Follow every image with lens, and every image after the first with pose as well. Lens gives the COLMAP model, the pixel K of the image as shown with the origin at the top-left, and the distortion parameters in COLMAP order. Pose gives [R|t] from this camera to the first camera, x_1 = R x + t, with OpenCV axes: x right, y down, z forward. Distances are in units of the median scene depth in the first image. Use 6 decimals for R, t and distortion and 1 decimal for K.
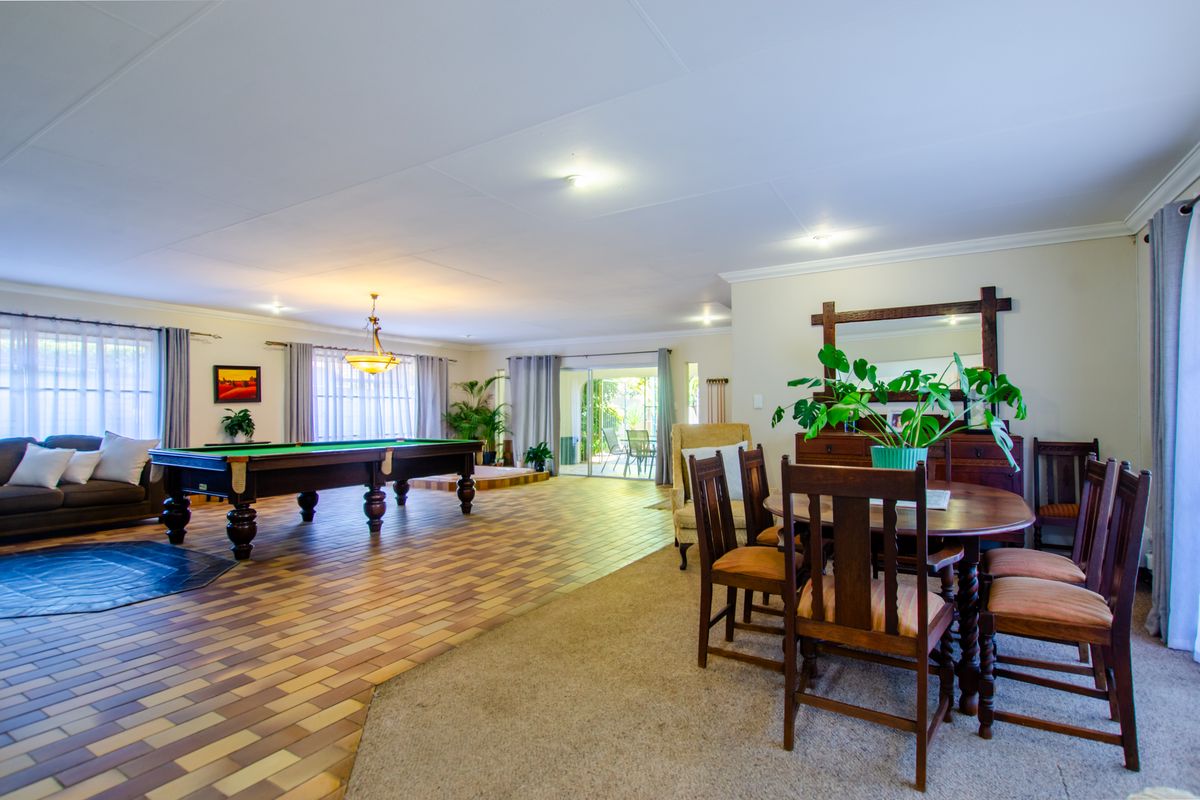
lens RADIAL K [[584.7, 0, 594.1], [0, 584.7, 400.6], [0, 0, 1]] dist [-0.009365, -0.001720]
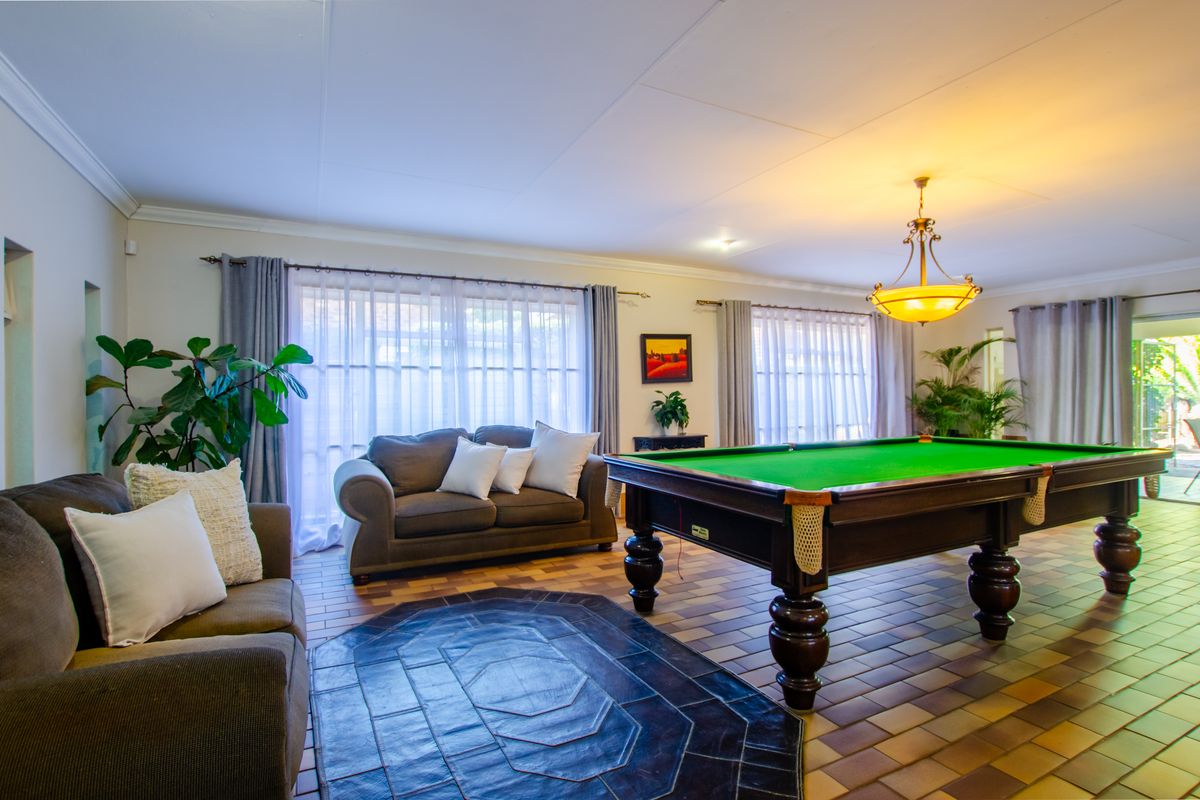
lens RADIAL K [[565.8, 0, 603.0], [0, 565.8, 398.2], [0, 0, 1]] dist [-0.003262, -0.000090]
pose [[0.858799, -0.005848, -0.512280, -0.336347], [0.017242, 0.999698, 0.017492, 0.009904], [0.512023, -0.023855, 0.858640, 0.356826]]
